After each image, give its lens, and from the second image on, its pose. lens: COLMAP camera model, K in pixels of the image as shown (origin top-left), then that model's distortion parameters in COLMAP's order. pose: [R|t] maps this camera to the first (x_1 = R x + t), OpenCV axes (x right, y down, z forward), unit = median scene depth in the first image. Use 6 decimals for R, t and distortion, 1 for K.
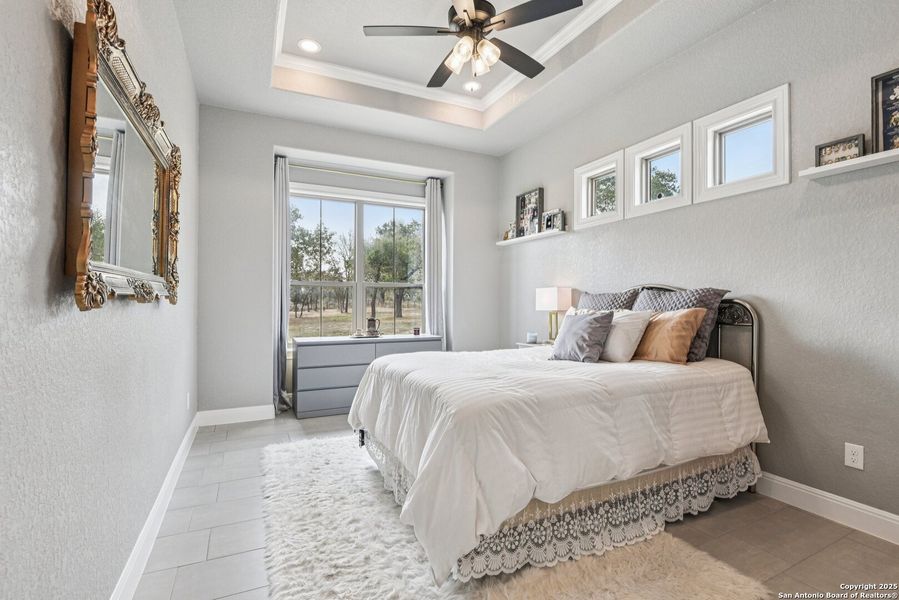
lens RADIAL K [[414.0, 0, 449.5], [0, 414.0, 300.0], [0, 0, 1]] dist [-0.003735, -0.010849]
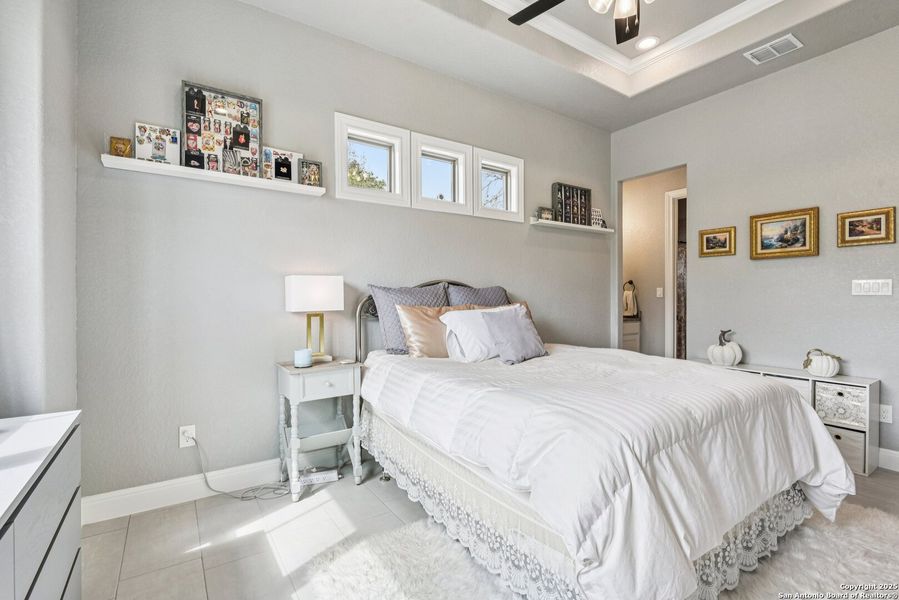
lens RADIAL K [[414.0, 0, 449.5], [0, 414.0, 300.0], [0, 0, 1]] dist [-0.003735, -0.010849]
pose [[-0.150489, -0.008604, 0.988574, -0.397176], [-0.000570, 0.999963, 0.008616, 0.001513], [-0.988612, 0.000733, -0.150488, 0.837356]]
